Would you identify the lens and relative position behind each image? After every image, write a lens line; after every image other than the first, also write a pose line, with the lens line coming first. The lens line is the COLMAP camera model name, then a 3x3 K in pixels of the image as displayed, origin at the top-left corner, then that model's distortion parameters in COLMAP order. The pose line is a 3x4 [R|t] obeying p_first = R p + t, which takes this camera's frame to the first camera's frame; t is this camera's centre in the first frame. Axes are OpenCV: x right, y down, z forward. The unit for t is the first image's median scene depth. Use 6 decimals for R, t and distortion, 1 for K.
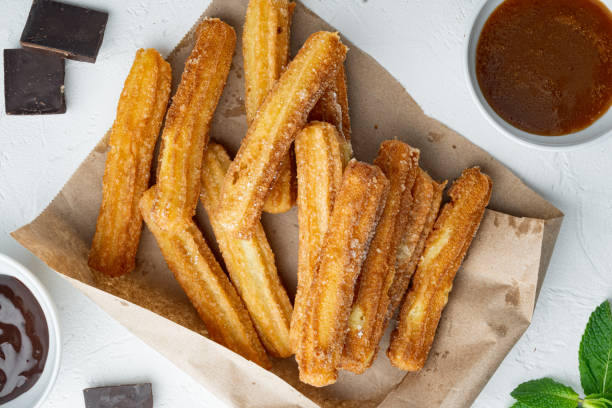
lens RADIAL K [[1537.2, 0, 306.6], [0, 1537.2, 207.5], [0, 0, 1]] dist [-0.075329, 0.000000]
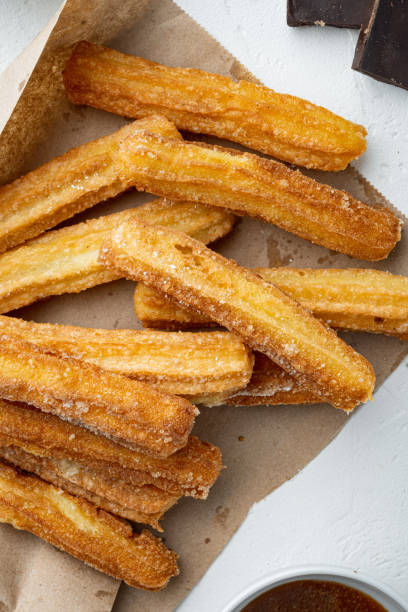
lens RADIAL K [[1537.2, 0, 207.7], [0, 1537.2, 306.1], [0, 0, 1]] dist [-0.075329, 0.000000]
pose [[-0.066934, 0.997706, 0.010151, -0.026523], [-0.997540, -0.066704, -0.021530, -0.016291], [-0.020804, -0.011568, 0.999717, 0.259452]]
